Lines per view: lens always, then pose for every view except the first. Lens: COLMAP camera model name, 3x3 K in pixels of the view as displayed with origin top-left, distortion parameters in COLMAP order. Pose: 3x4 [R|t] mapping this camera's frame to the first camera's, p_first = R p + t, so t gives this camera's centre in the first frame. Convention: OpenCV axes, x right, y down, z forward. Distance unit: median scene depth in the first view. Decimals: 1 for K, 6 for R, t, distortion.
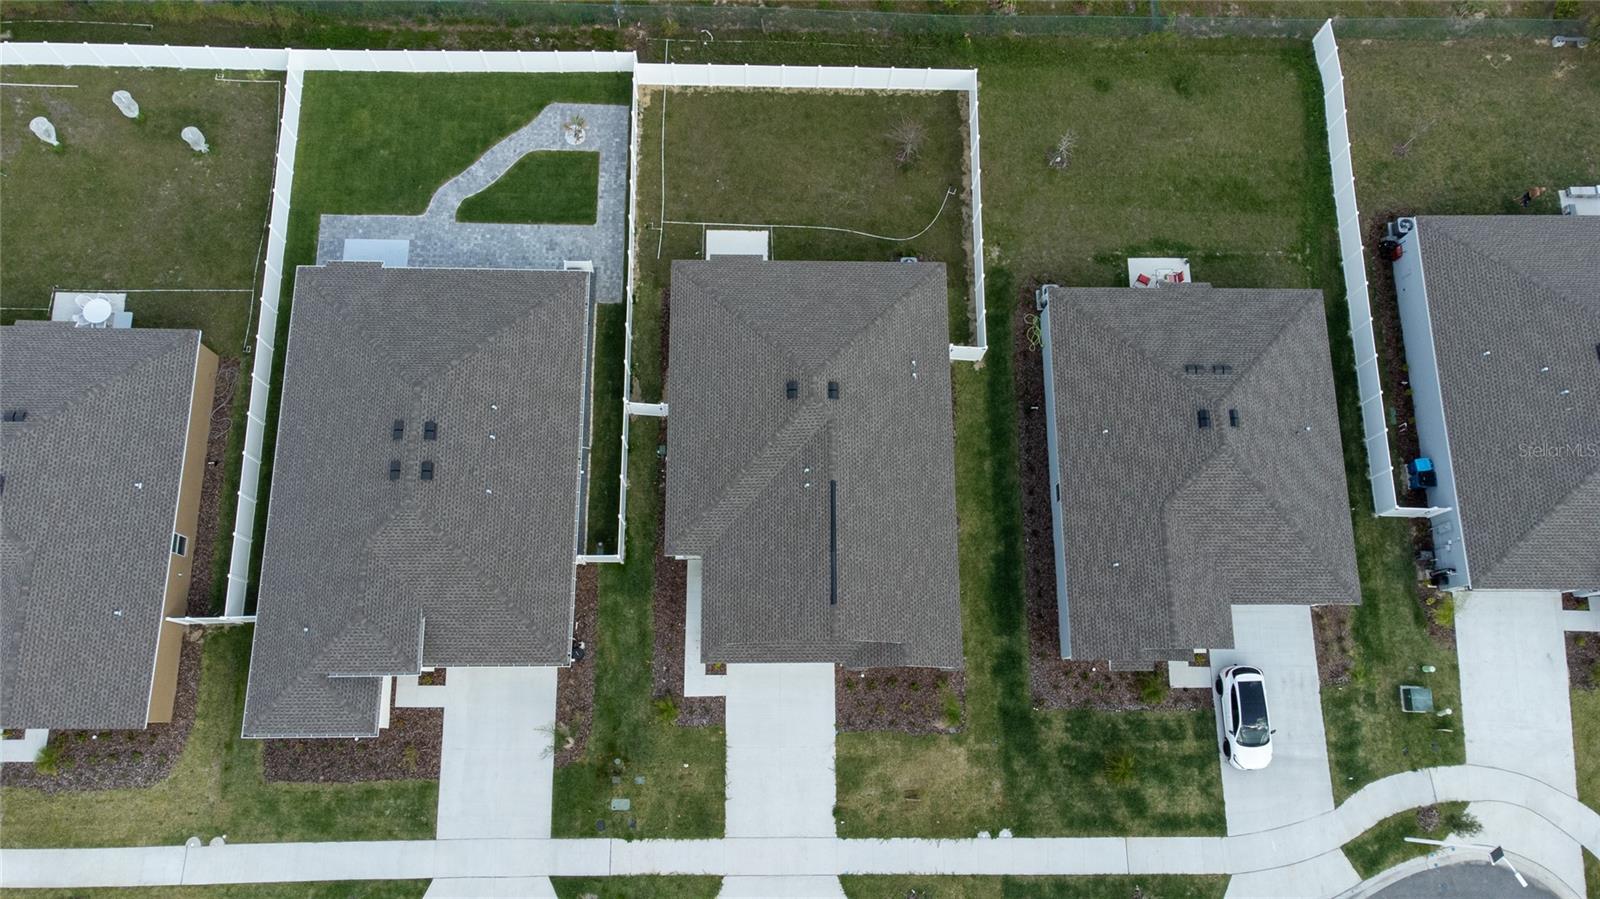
lens RADIAL K [[1194.2, 0, 789.8], [0, 1194.2, 450.0], [0, 0, 1]] dist [0.026565, 0.033022]
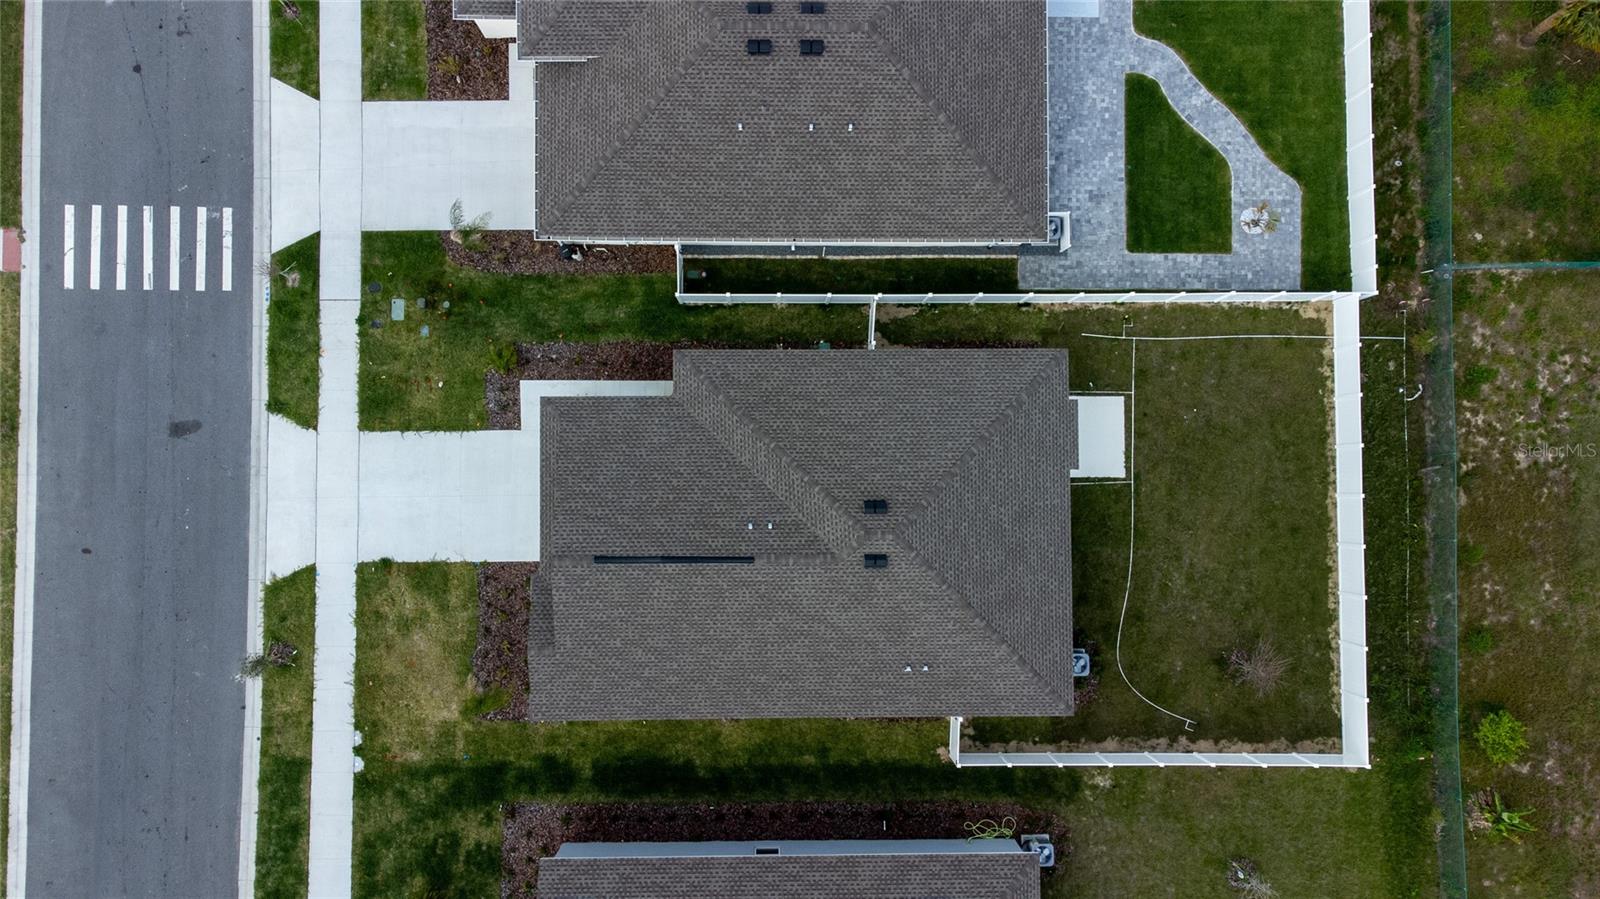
lens RADIAL K [[1194.2, 0, 786.9], [0, 1194.2, 441.1], [0, 0, 1]] dist [0.026565, 0.033022]
pose [[0.001691, 0.997506, -0.070558, 0.013479], [-0.972127, 0.018182, 0.233747, -0.170287], [0.234447, 0.068197, 0.969734, 0.235265]]
